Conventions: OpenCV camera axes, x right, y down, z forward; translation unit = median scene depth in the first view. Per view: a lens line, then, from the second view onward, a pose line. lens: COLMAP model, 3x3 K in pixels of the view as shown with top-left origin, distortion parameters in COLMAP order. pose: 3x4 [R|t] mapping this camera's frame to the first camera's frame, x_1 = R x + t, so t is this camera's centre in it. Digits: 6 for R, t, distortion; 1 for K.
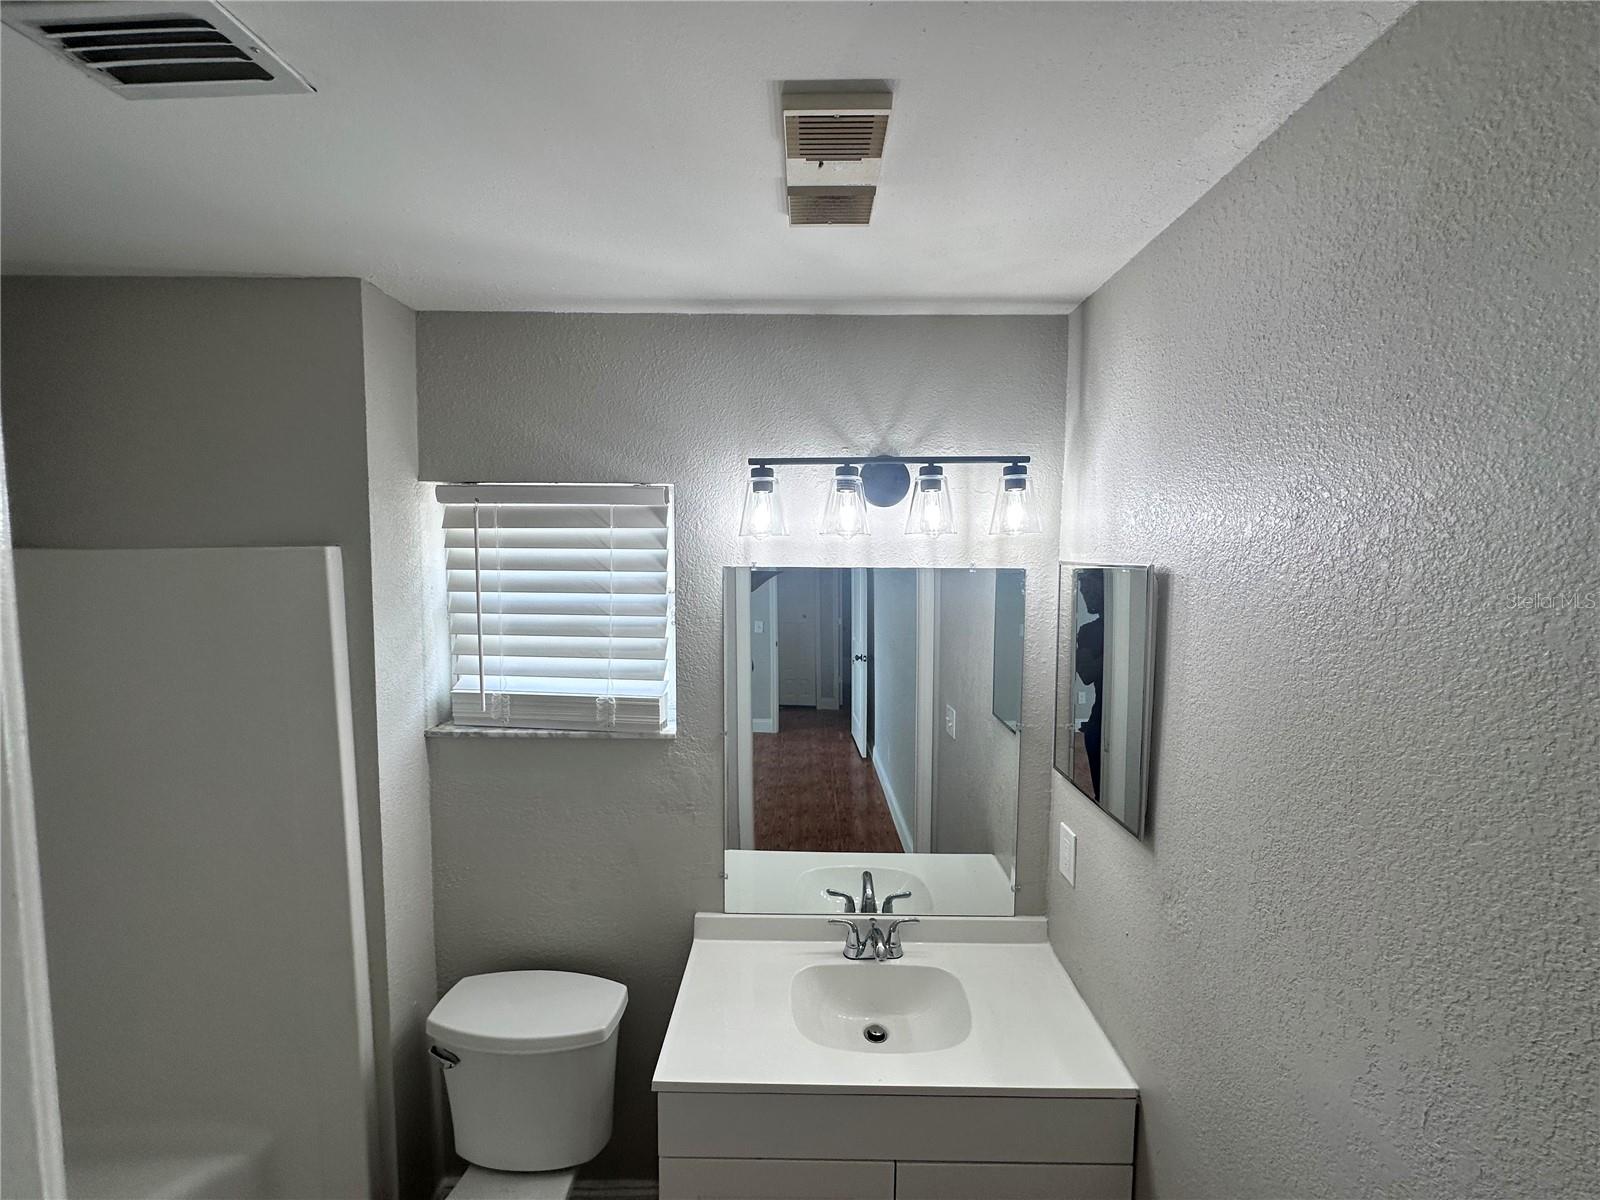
lens RADIAL K [[637.4, 0, 795.3], [0, 637.4, 595.1], [0, 0, 1]] dist [-0.003336, 0.001207]
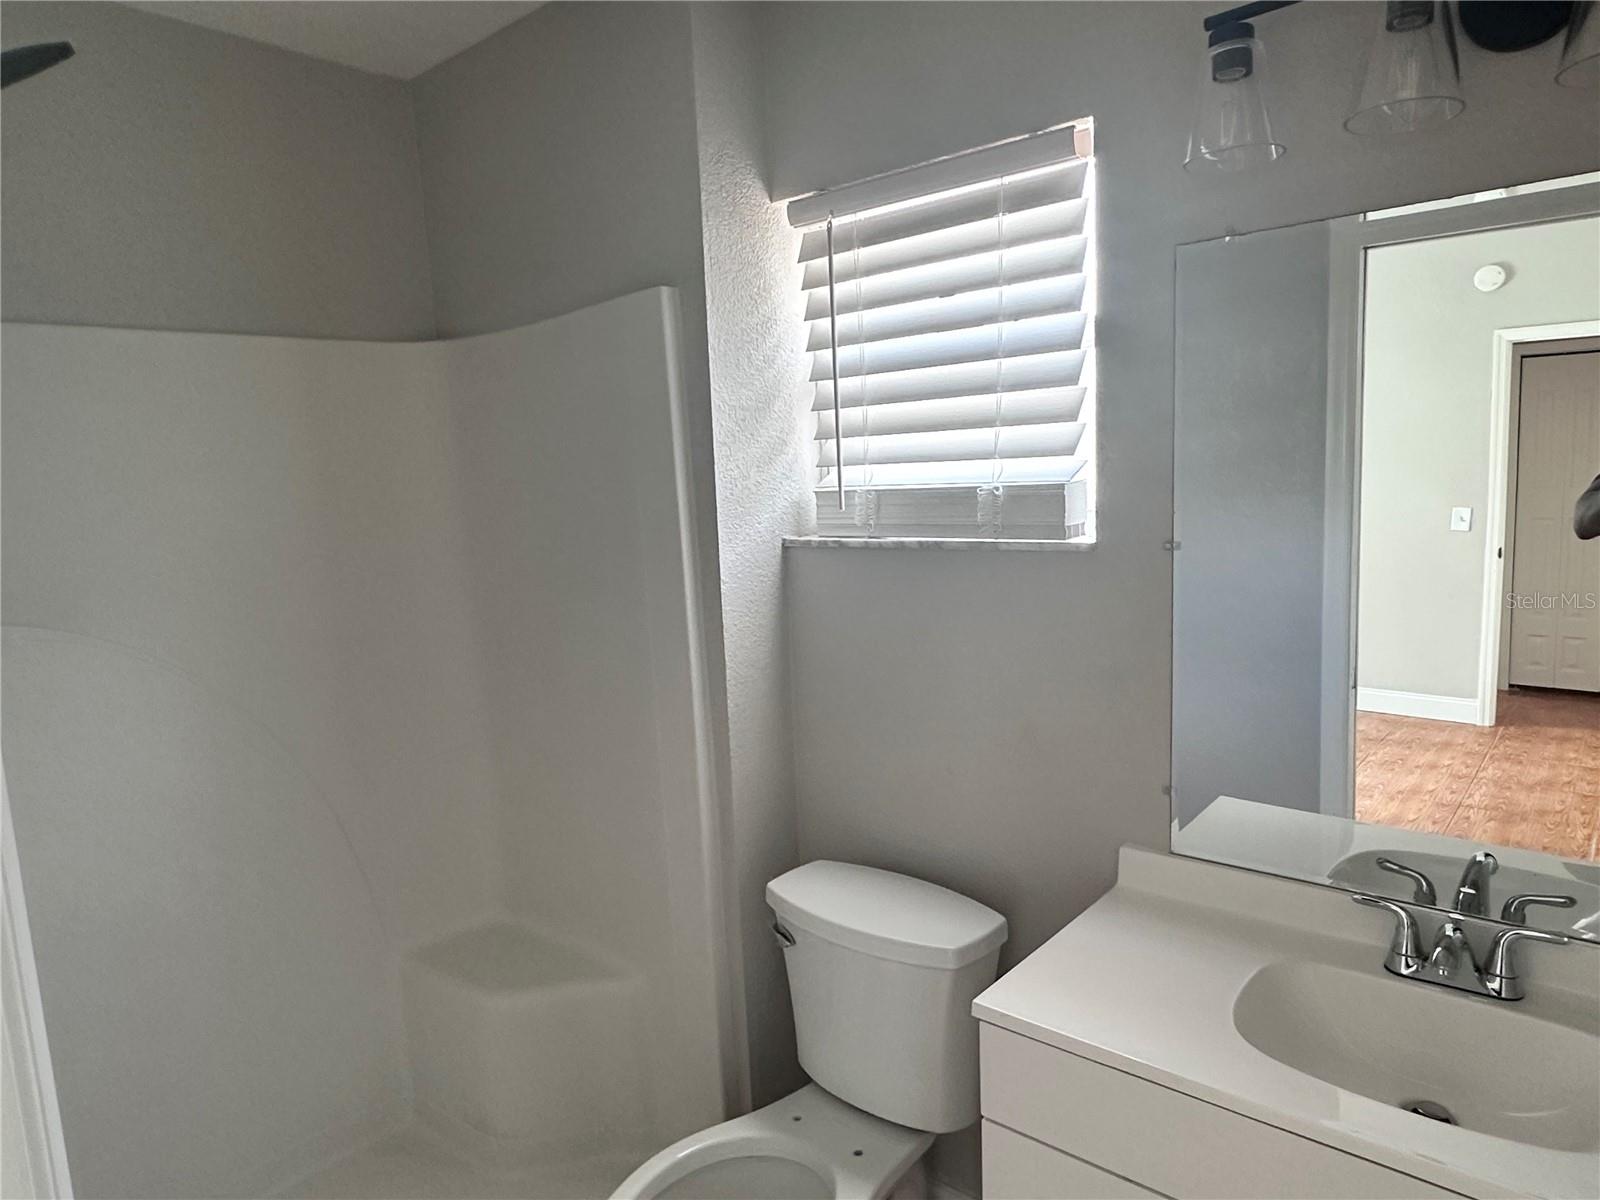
lens RADIAL K [[1019.9, 0, 805.0], [0, 1019.9, 603.3], [0, 0, 1]] dist [0.001119, -0.001652]
pose [[0.776183, 0.046945, -0.628758, 0.217289], [0.004668, 0.996769, 0.080185, 0.195351], [0.630491, -0.065174, 0.773456, 0.064020]]
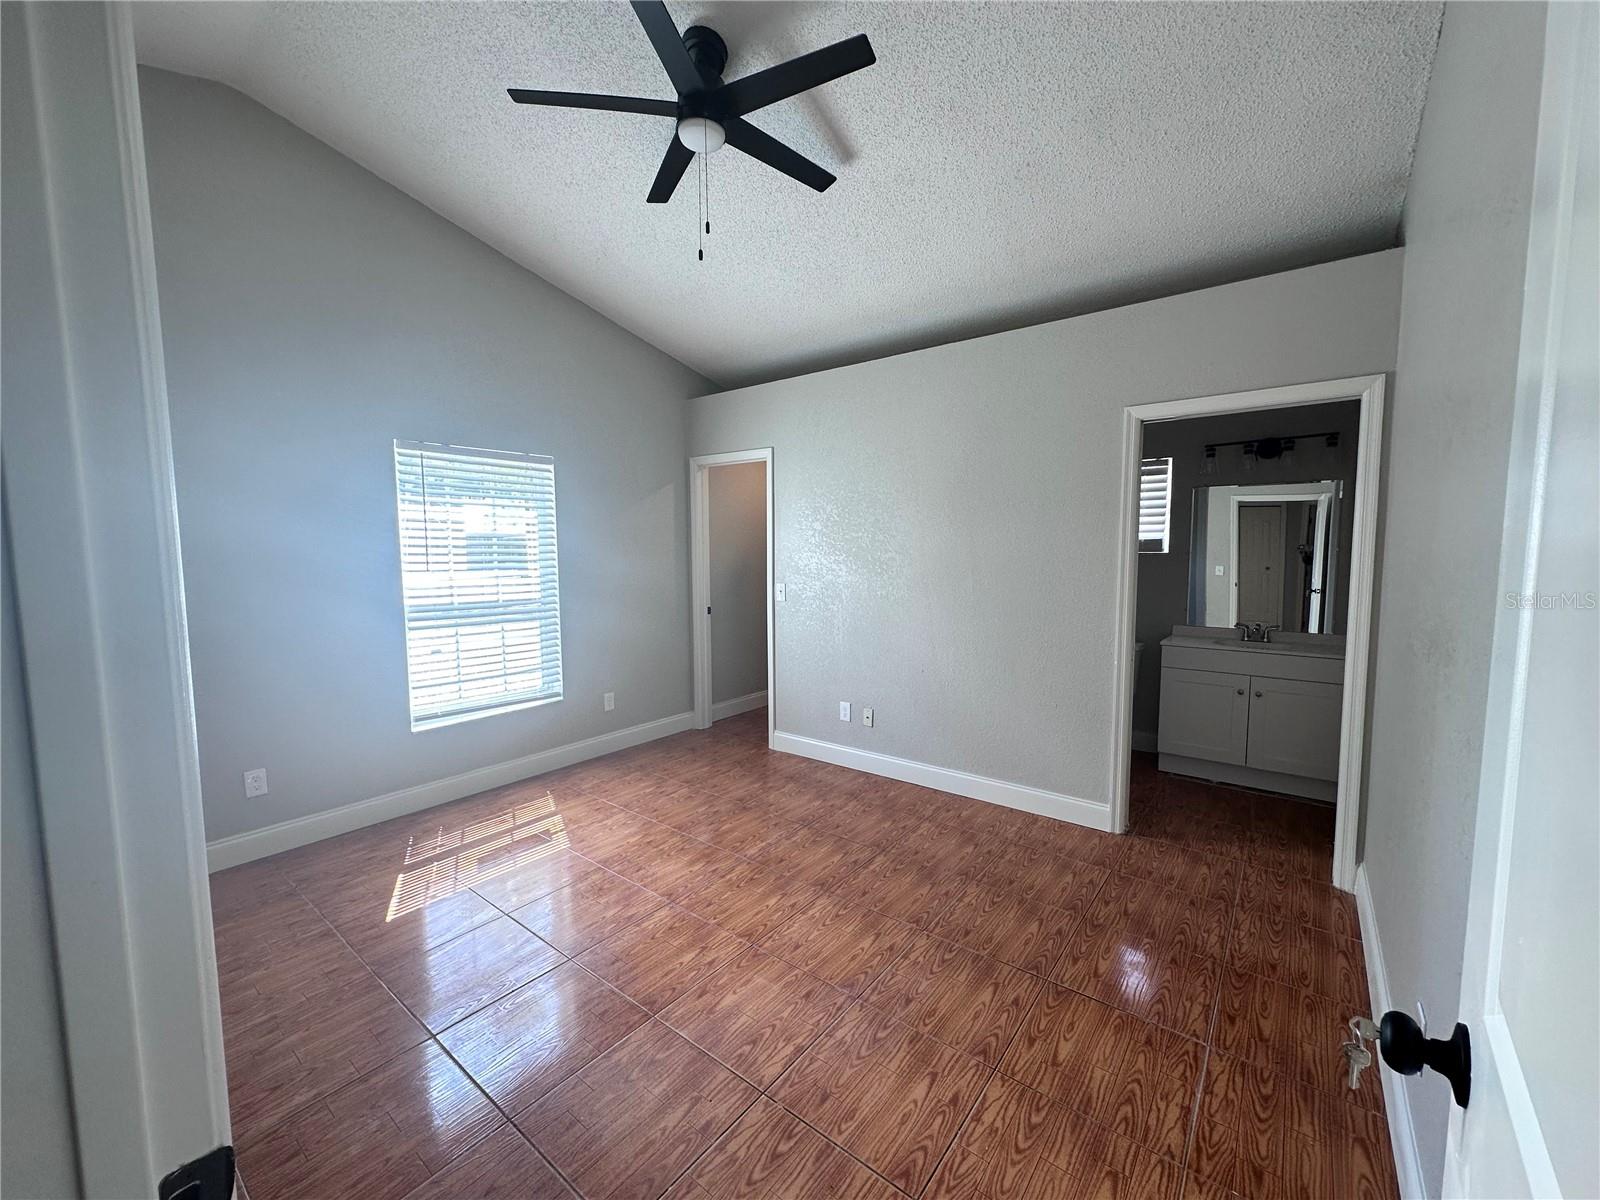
lens RADIAL K [[637.4, 0, 801.2], [0, 637.4, 603.1], [0, 0, 1]] dist [-0.003336, 0.001207]
pose [[0.793395, 0.040326, -0.607370, 0.216220], [-0.026029, 0.999138, 0.032336, 0.381336], [0.608151, -0.009846, 0.793761, -2.042383]]
